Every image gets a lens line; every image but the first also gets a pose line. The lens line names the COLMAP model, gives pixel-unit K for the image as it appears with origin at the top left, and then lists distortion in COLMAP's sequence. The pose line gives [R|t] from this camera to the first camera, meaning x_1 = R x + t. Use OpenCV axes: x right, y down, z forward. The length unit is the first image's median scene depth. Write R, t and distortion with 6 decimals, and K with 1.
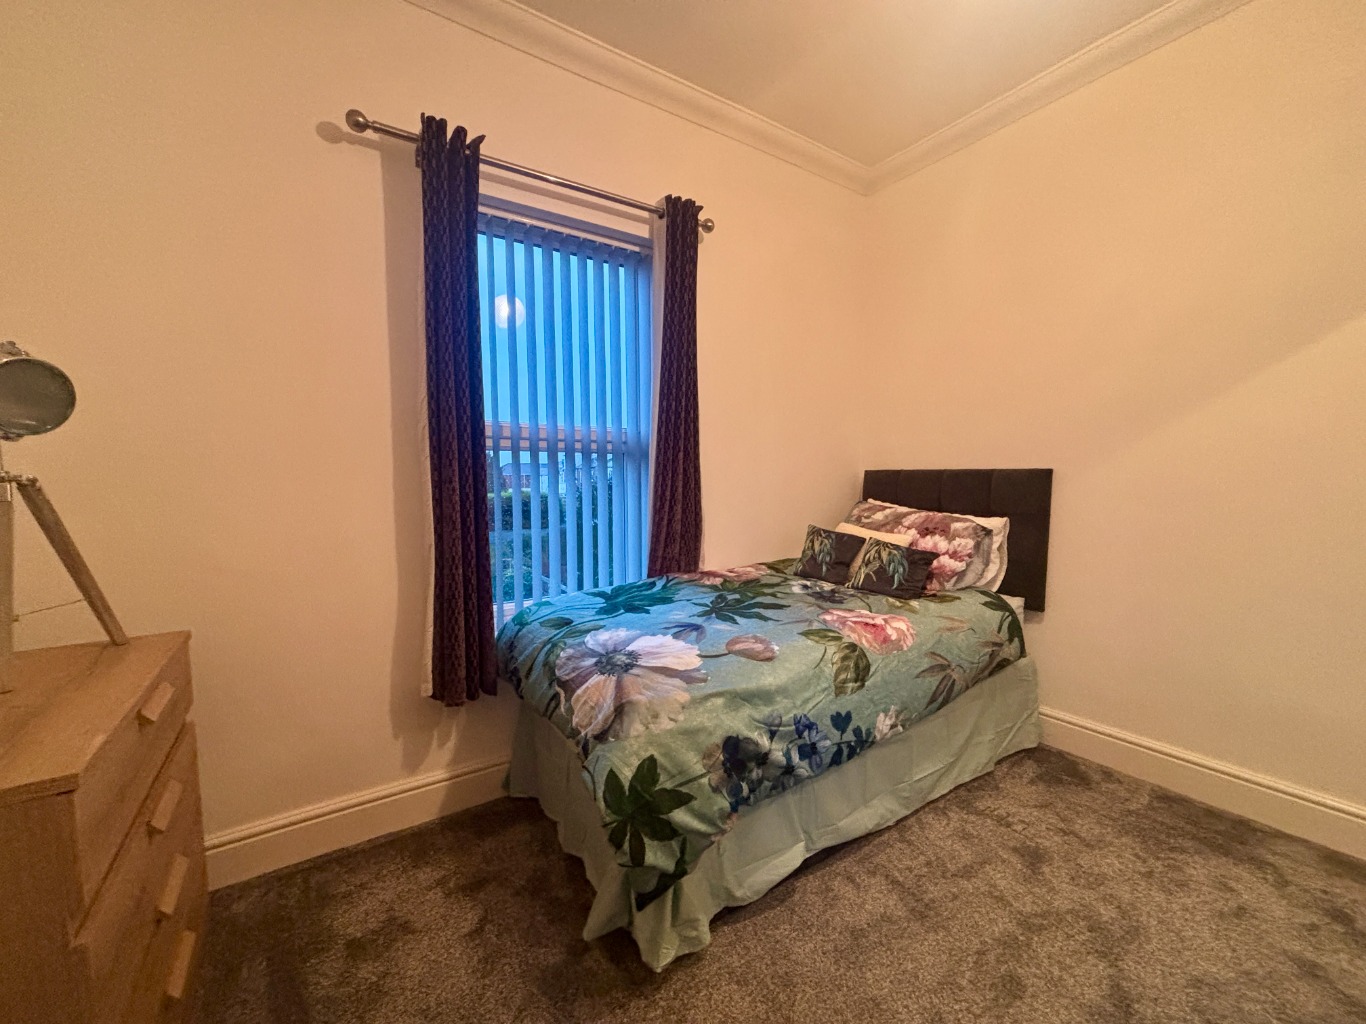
lens RADIAL K [[552.3, 0, 683.0], [0, 552.3, 512.0], [0, 0, 1]] dist [0.000391, -0.000022]
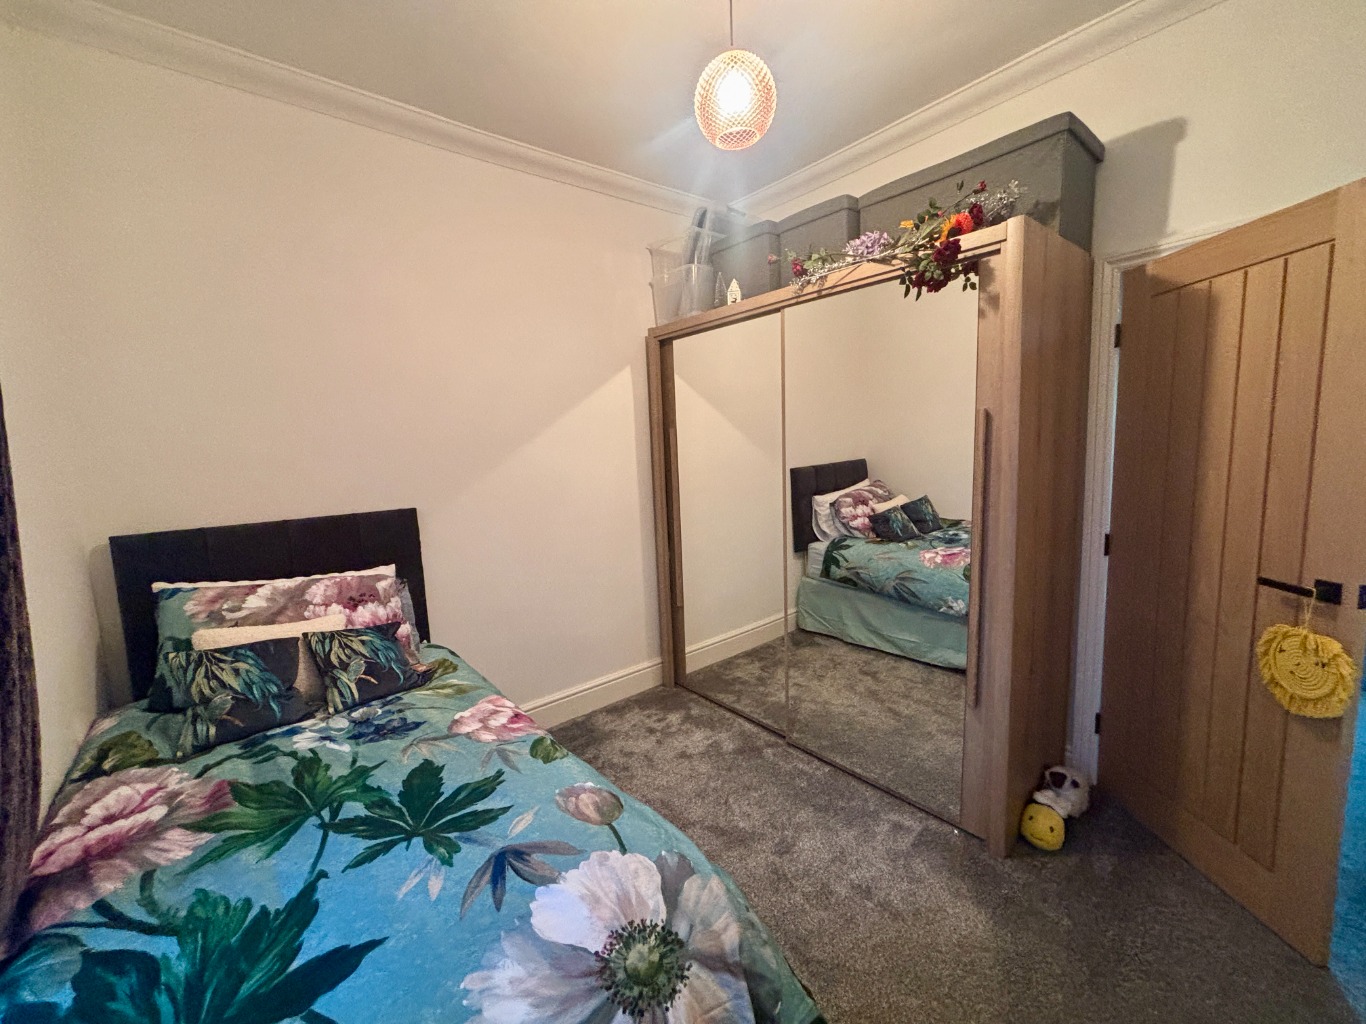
lens RADIAL K [[552.3, 0, 683.0], [0, 552.3, 512.0], [0, 0, 1]] dist [0.000391, -0.000022]
pose [[-0.113615, -0.110975, 0.987308, -0.502796], [0.099813, 0.987440, 0.122476, -0.188612], [-0.988498, 0.112462, -0.101112, 0.800133]]
